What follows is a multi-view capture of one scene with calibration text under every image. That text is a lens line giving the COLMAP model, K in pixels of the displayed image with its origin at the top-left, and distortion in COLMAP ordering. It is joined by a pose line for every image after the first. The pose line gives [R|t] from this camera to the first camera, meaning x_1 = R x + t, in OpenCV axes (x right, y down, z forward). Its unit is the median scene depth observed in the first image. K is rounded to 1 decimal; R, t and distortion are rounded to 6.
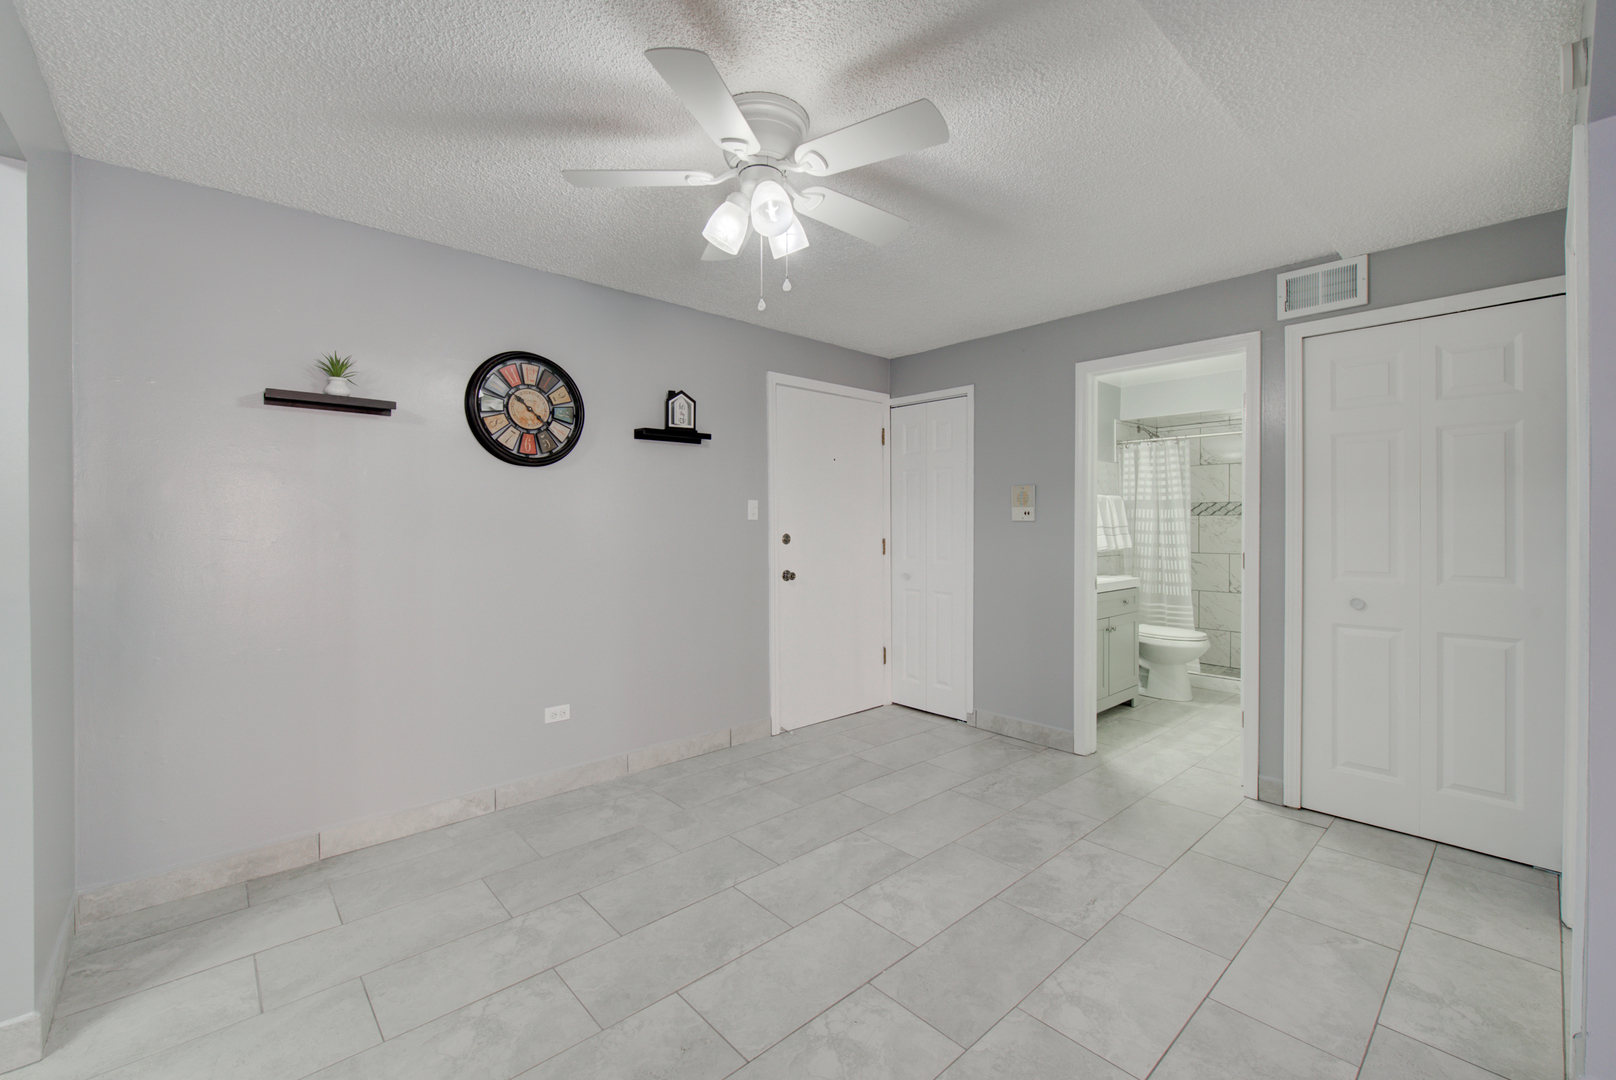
lens RADIAL K [[702.1, 0, 771.2], [0, 702.1, 532.9], [0, 0, 1]] dist [-0.026240, -0.000145]
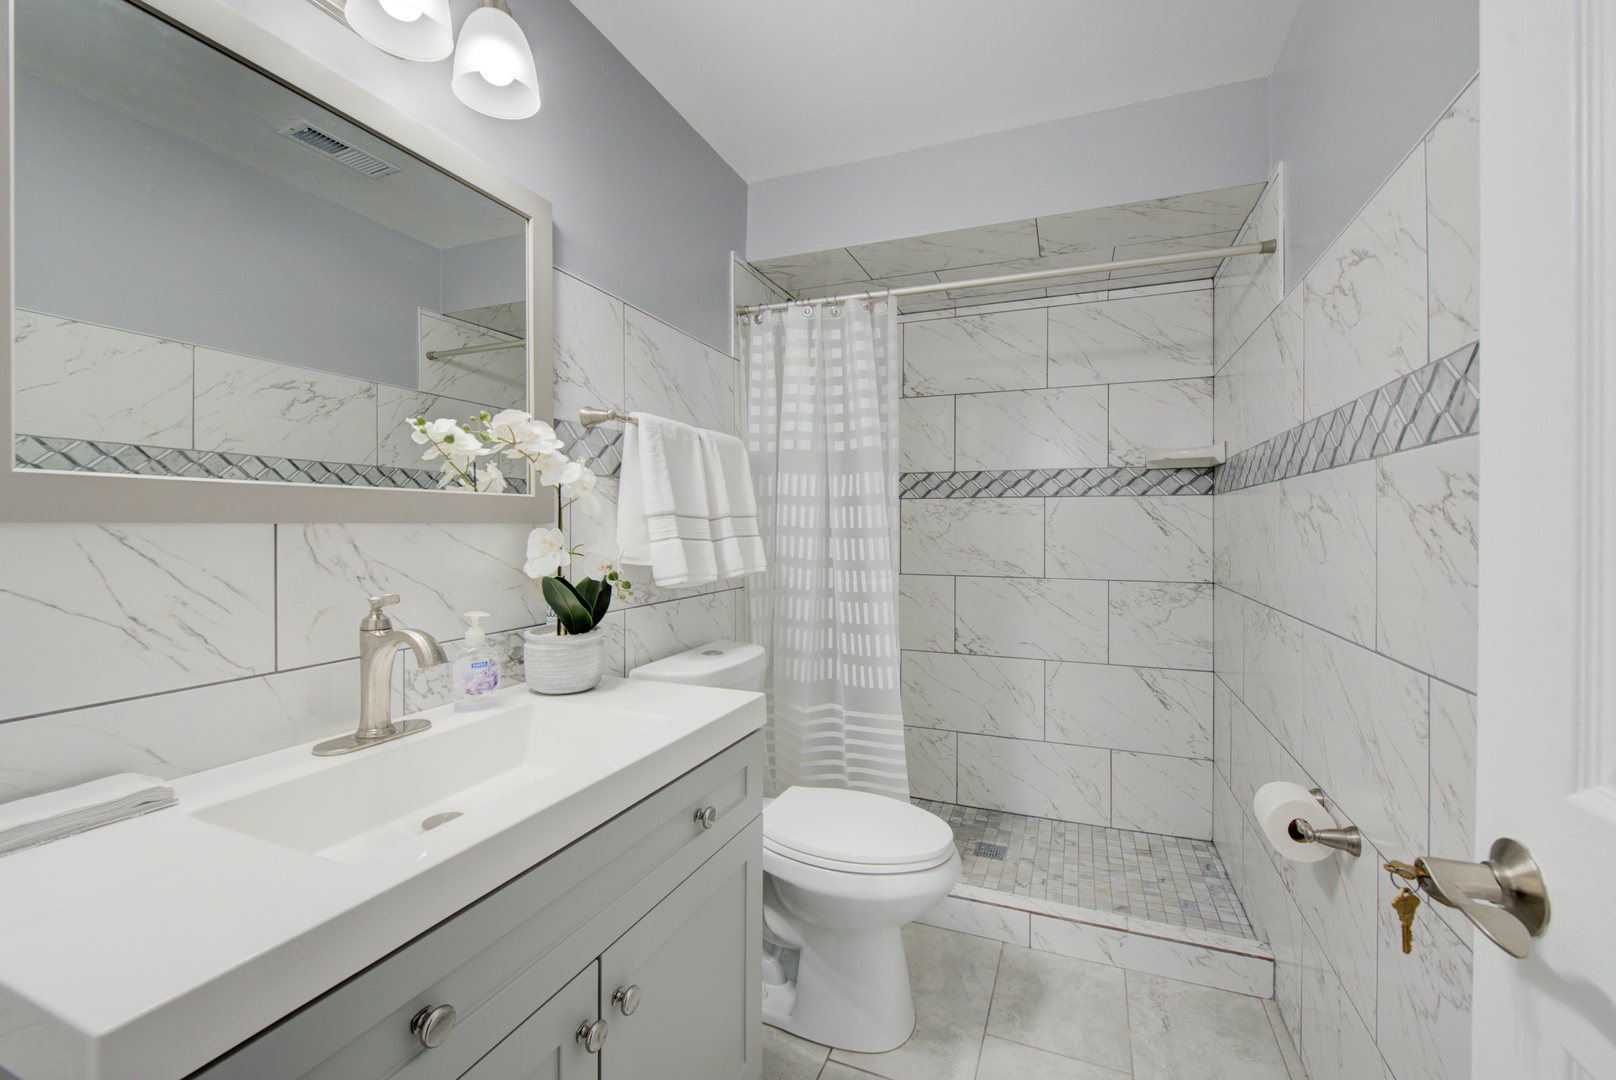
lens RADIAL K [[671.9, 0, 802.0], [0, 671.9, 533.0], [0, 0, 1]] dist [-0.025890, -0.000074]
pose [[0.895643, 0.000981, 0.444772, 0.368702], [-0.000705, 0.999999, -0.000786, 0.000082], [-0.444772, 0.000391, 0.895644, 0.656164]]
